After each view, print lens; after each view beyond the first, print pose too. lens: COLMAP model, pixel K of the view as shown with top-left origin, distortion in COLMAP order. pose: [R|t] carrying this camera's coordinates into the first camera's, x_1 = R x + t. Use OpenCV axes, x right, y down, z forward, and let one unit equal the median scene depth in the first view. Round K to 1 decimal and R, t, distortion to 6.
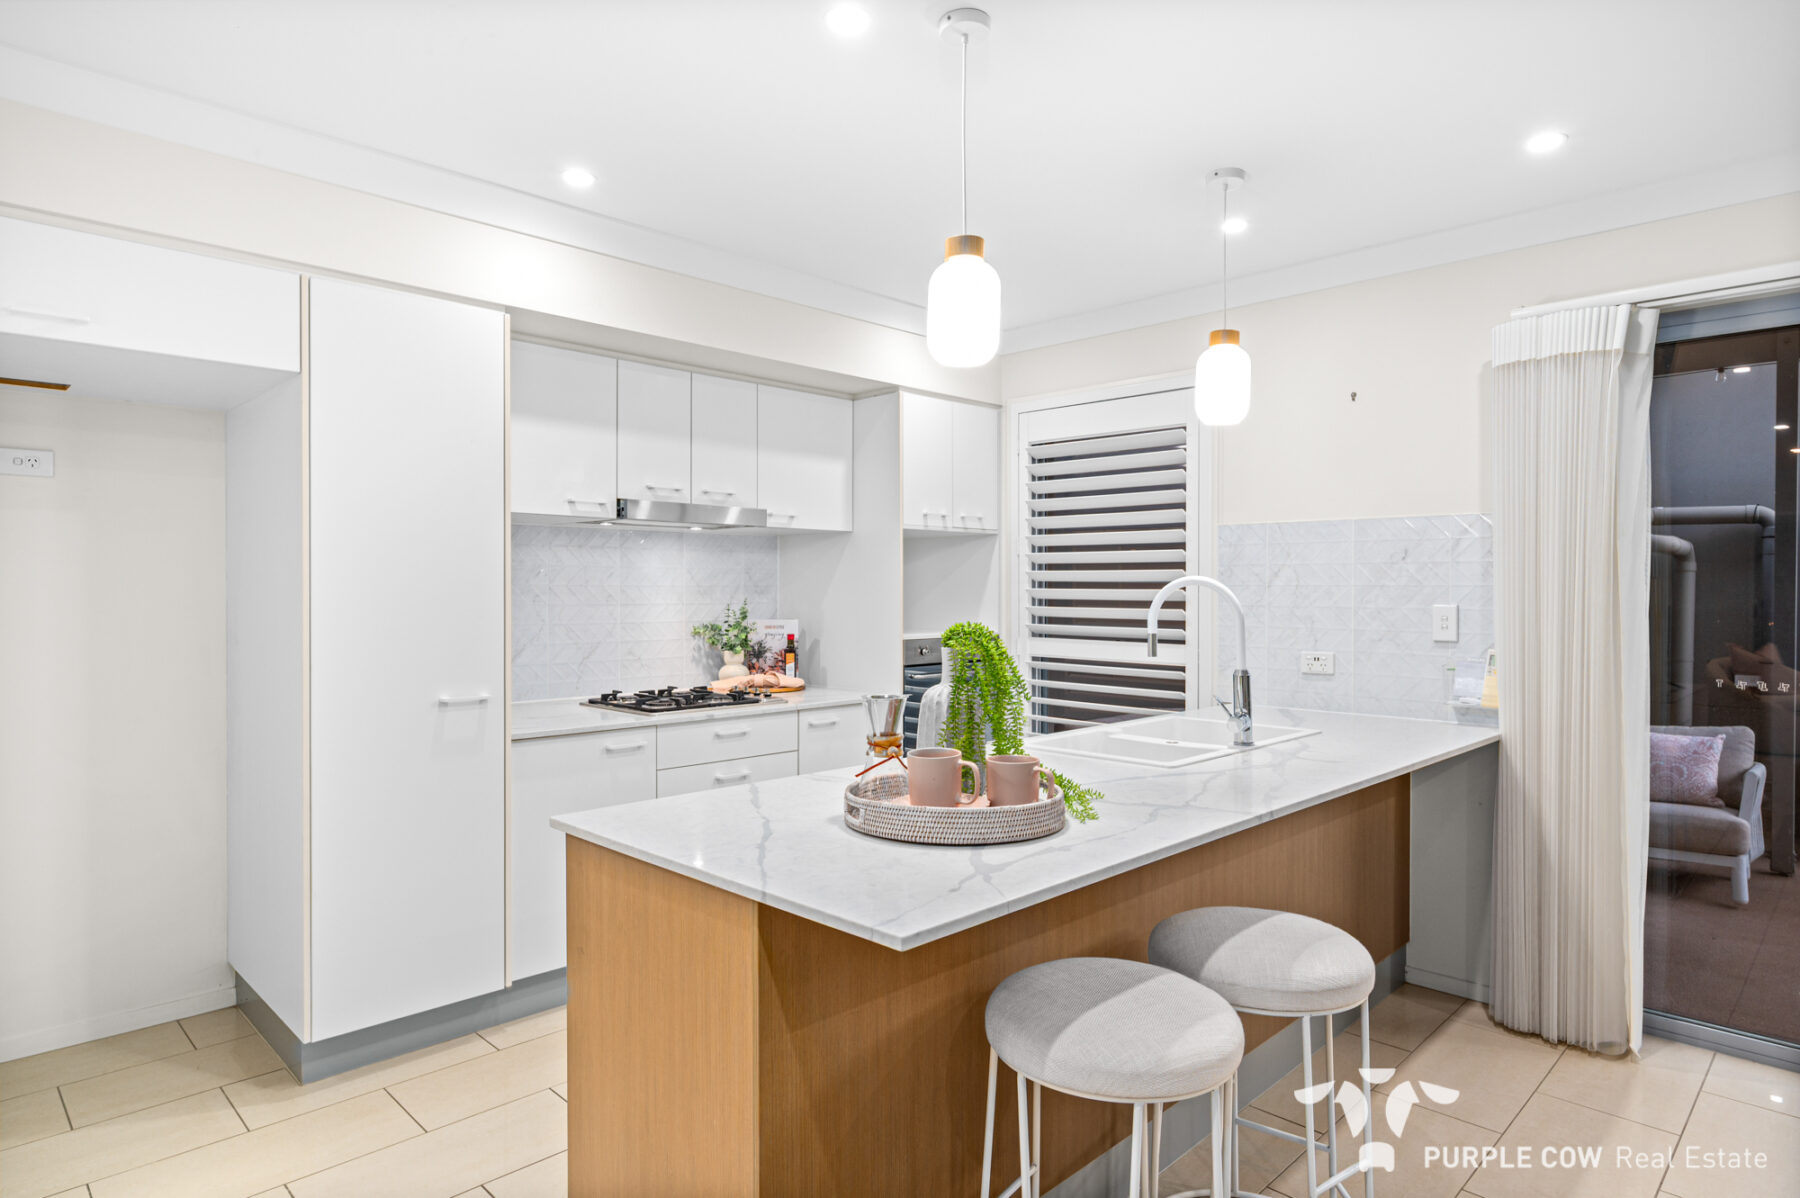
lens RADIAL K [[1000.8, 0, 897.1], [0, 1000.8, 597.8], [0, 0, 1]] dist [-0.002471, 0.000379]
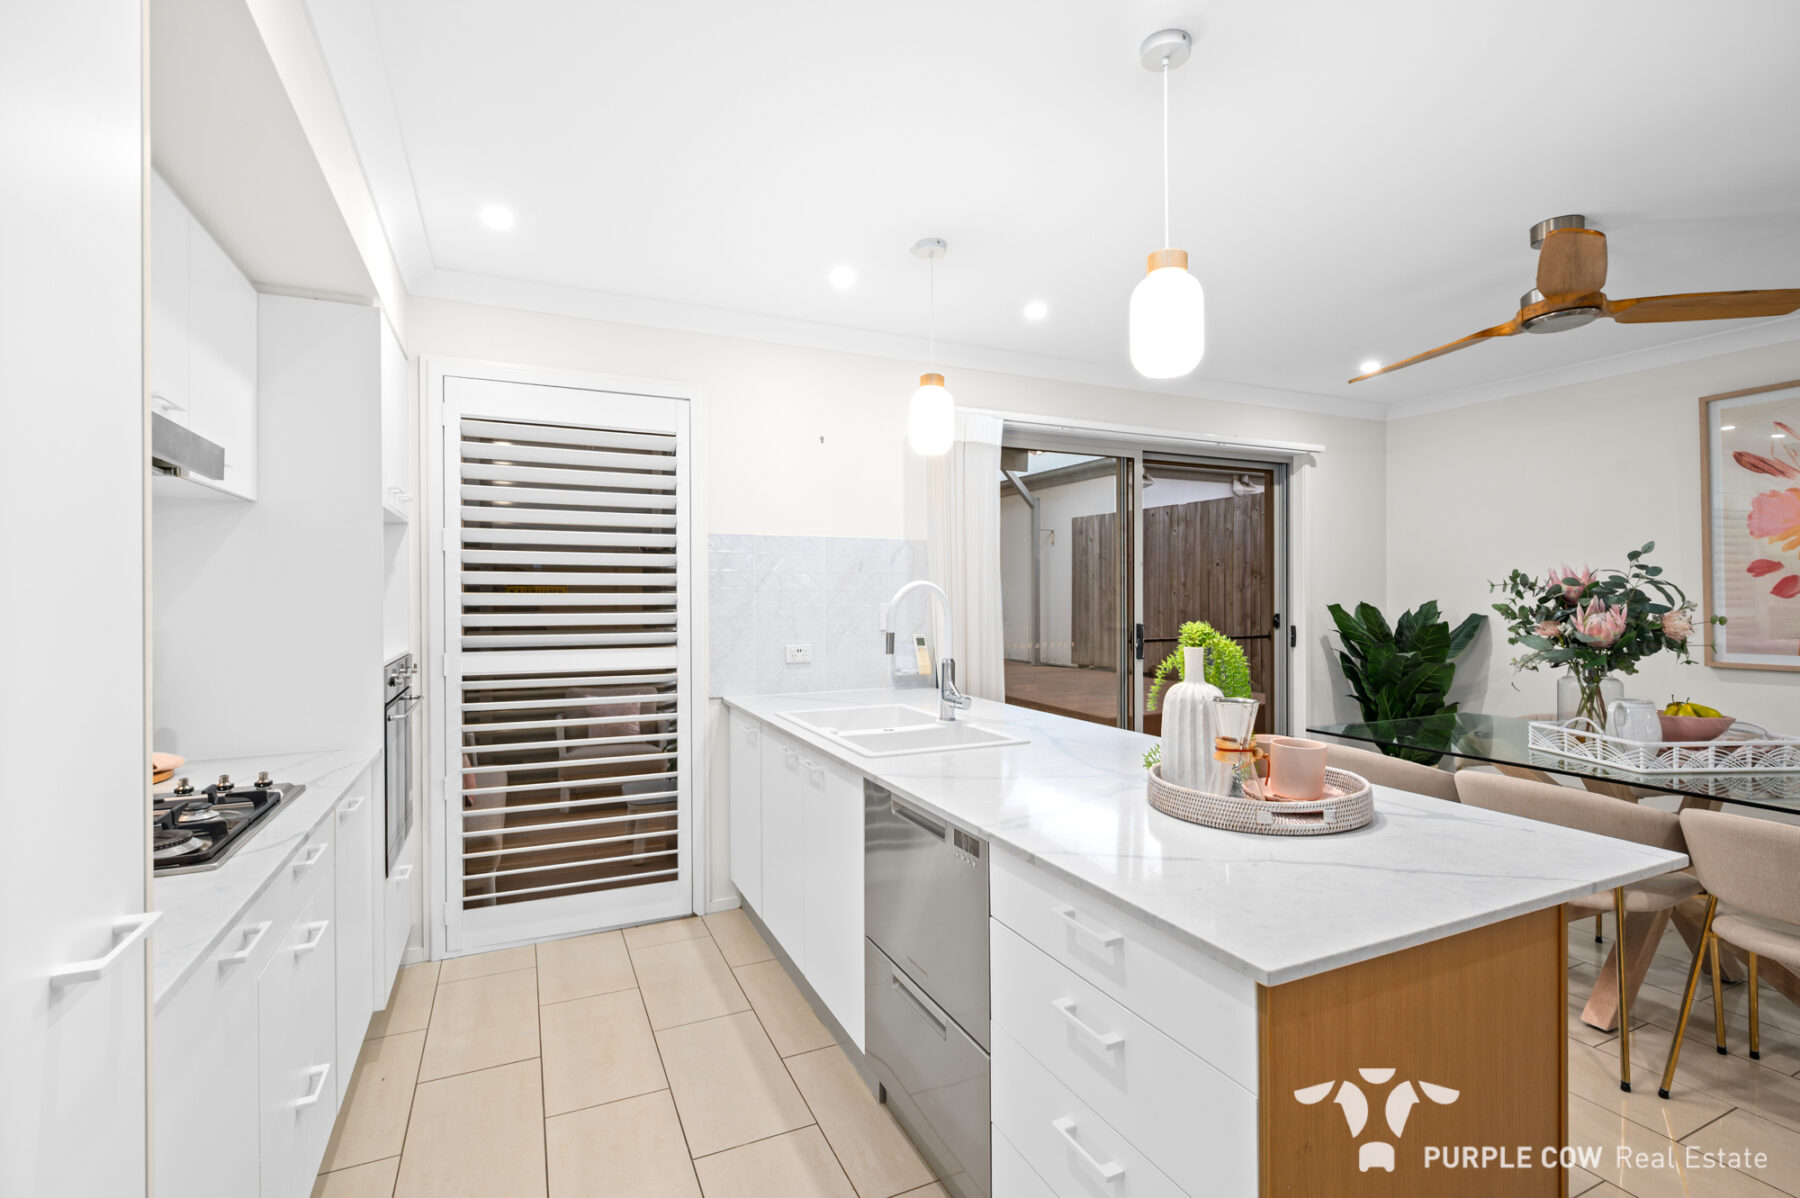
lens RADIAL K [[820.5, 0, 887.8], [0, 820.5, 595.4], [0, 0, 1]] dist [0.000613, -0.000633]
pose [[0.344685, -0.002237, 0.938716, -0.480018], [0.011416, 0.999933, -0.001809, -0.002375], [-0.938649, 0.011340, 0.344688, 0.567720]]
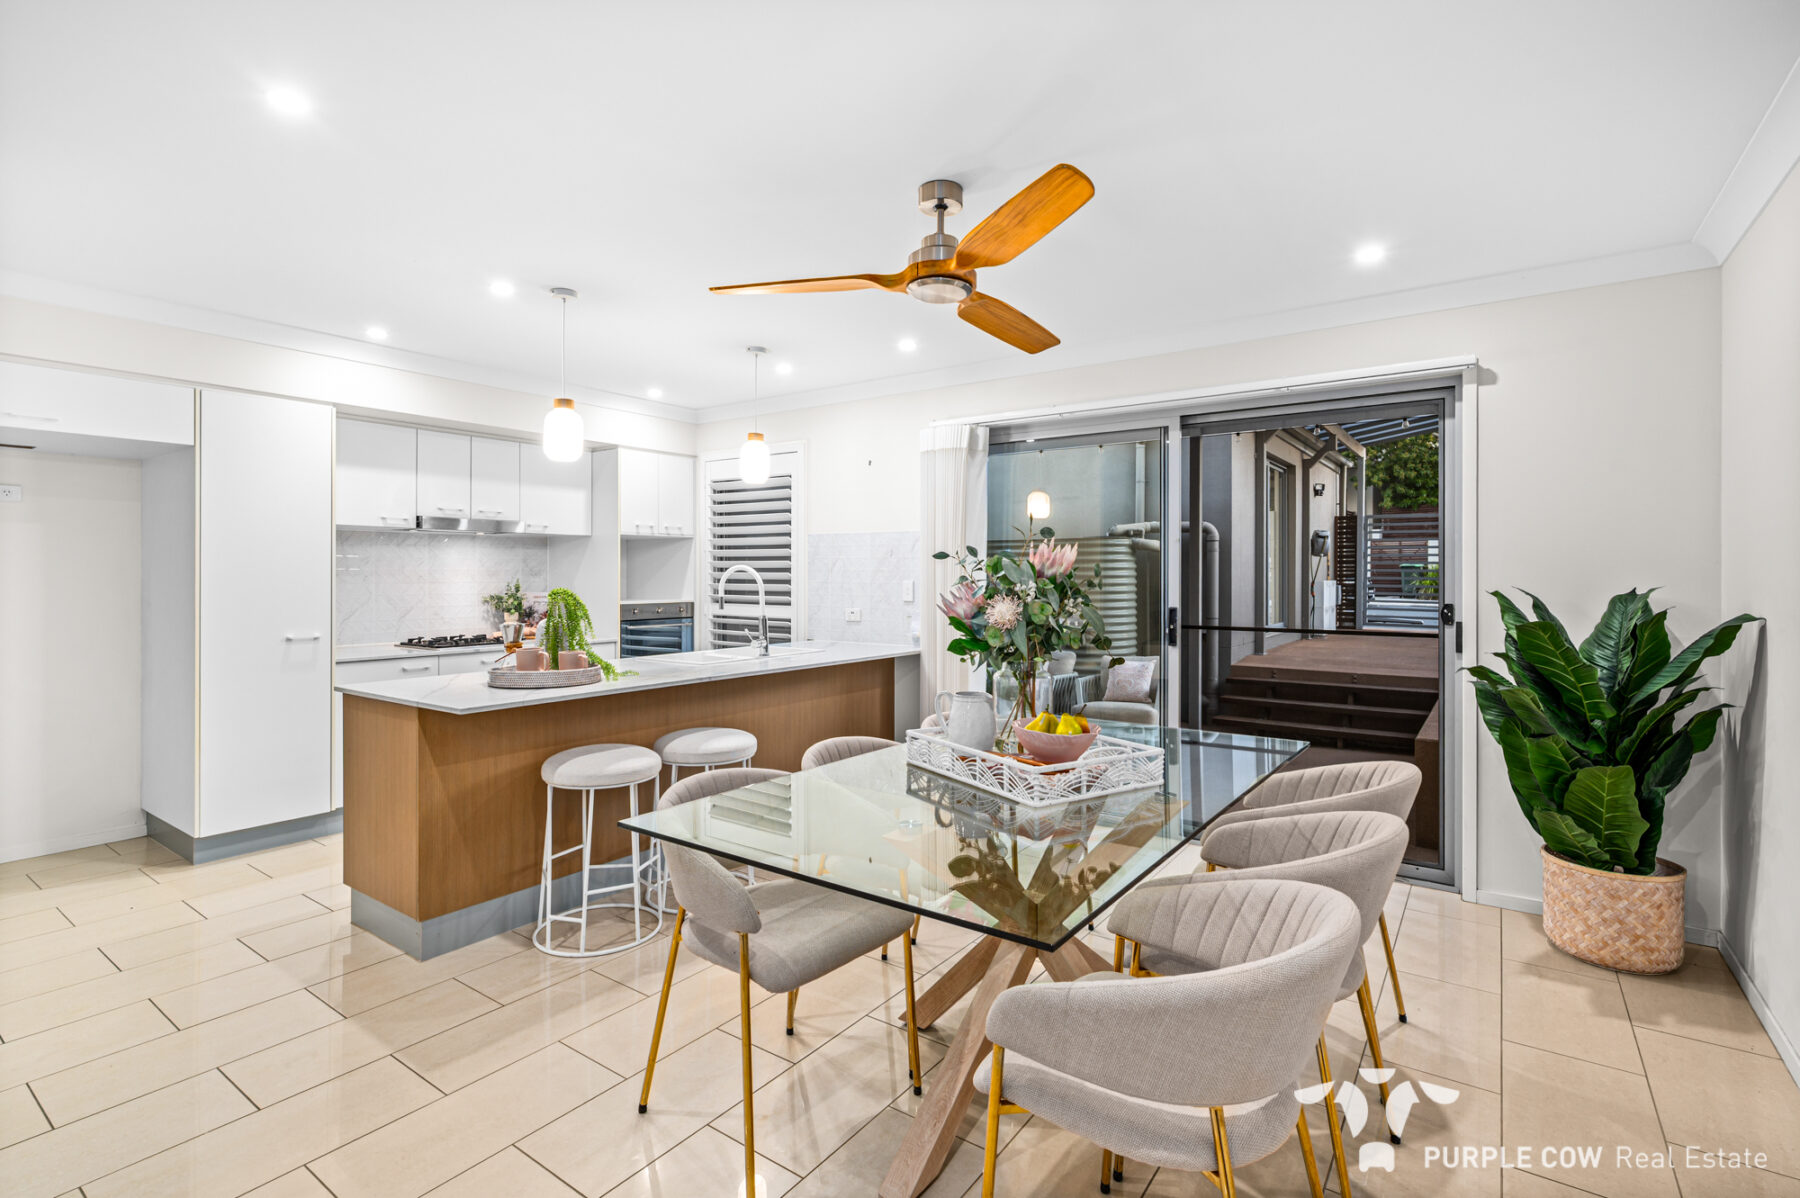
lens RADIAL K [[820.5, 0, 889.8], [0, 820.5, 575.3], [0, 0, 1]] dist [0.000613, -0.000633]
pose [[0.986494, 0.000101, 0.163800, 0.253889], [0.000966, 0.999979, -0.006434, 0.005361], [-0.163797, 0.006505, 0.986473, -0.423682]]
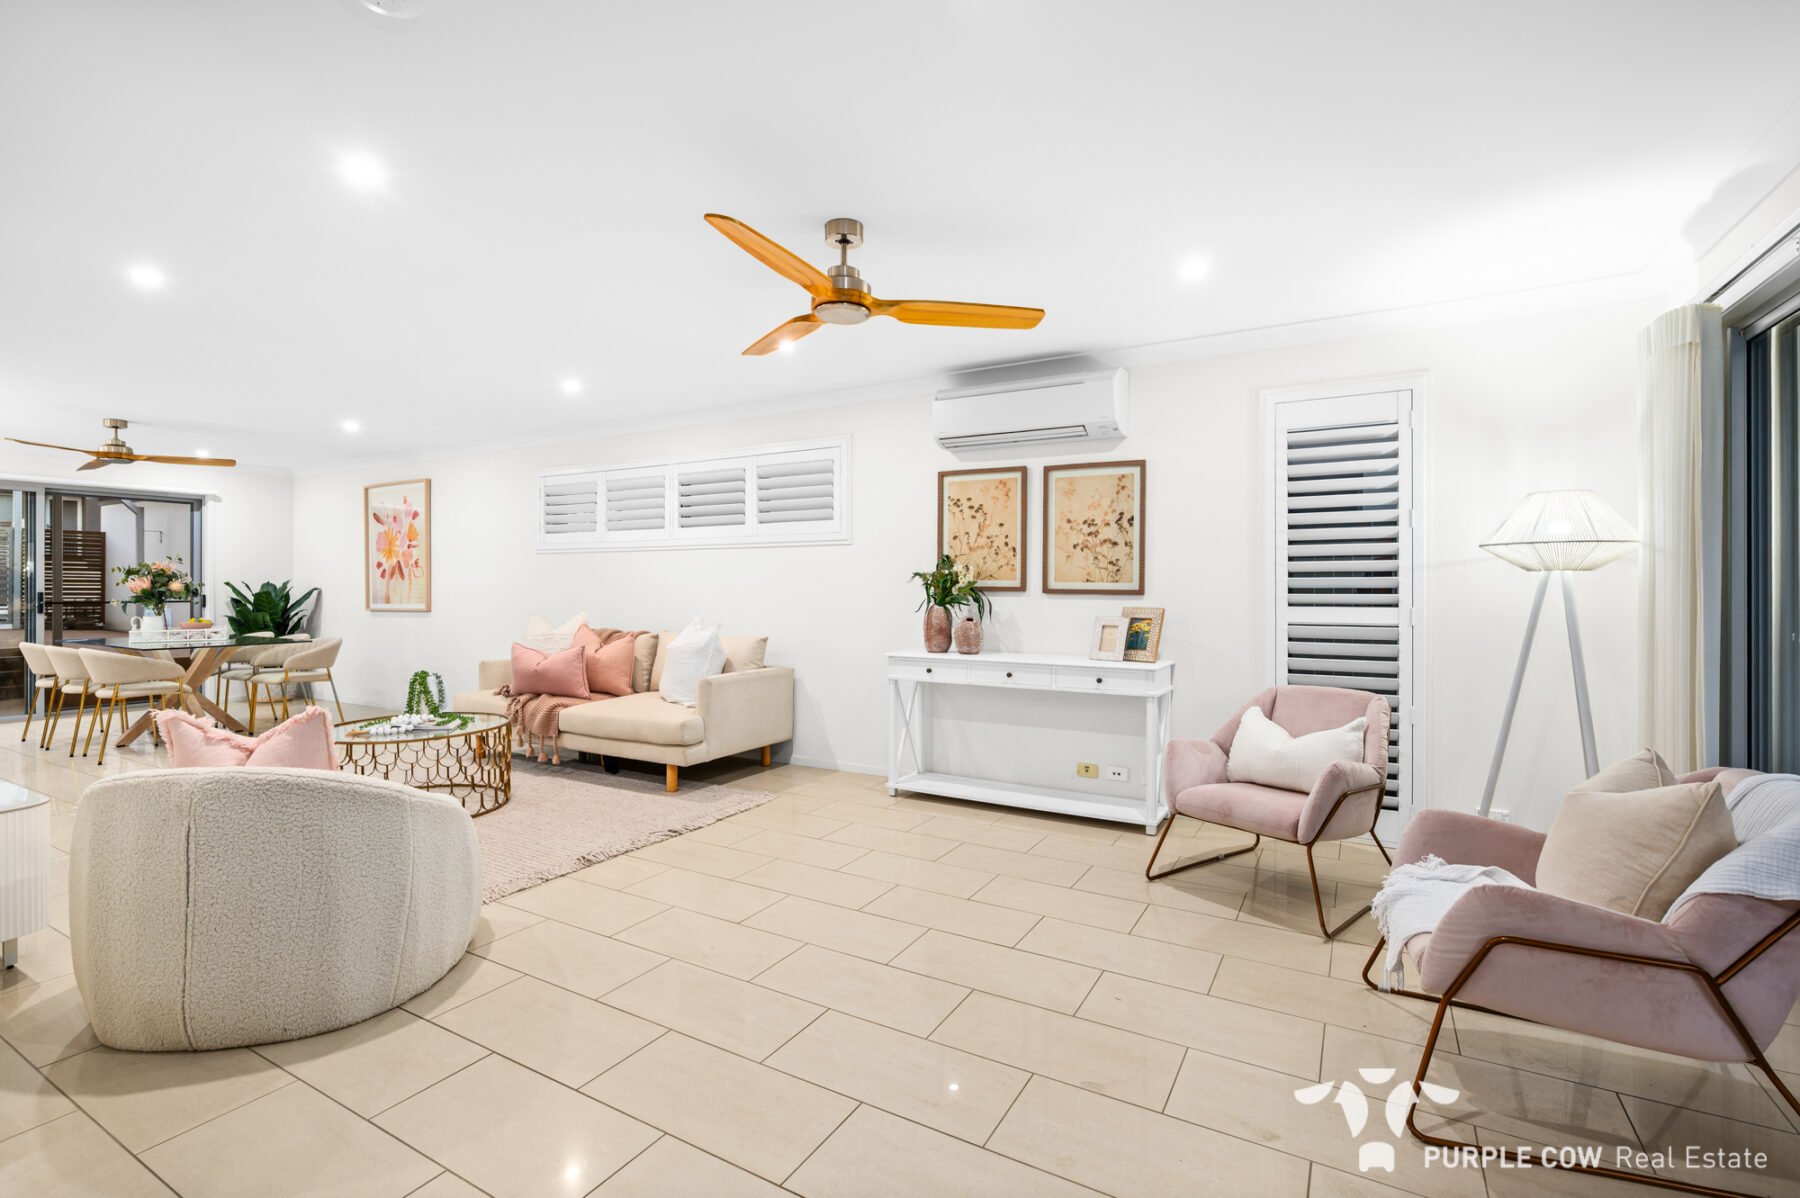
lens RADIAL K [[820.5, 0, 909.3], [0, 820.5, 596.1], [0, 0, 1]] dist [0.000613, -0.000633]
pose [[-0.263307, -0.006914, 0.964687, -1.731222], [0.003935, 0.999958, 0.008241, 0.044222], [-0.964704, 0.005966, -0.263269, -0.922594]]
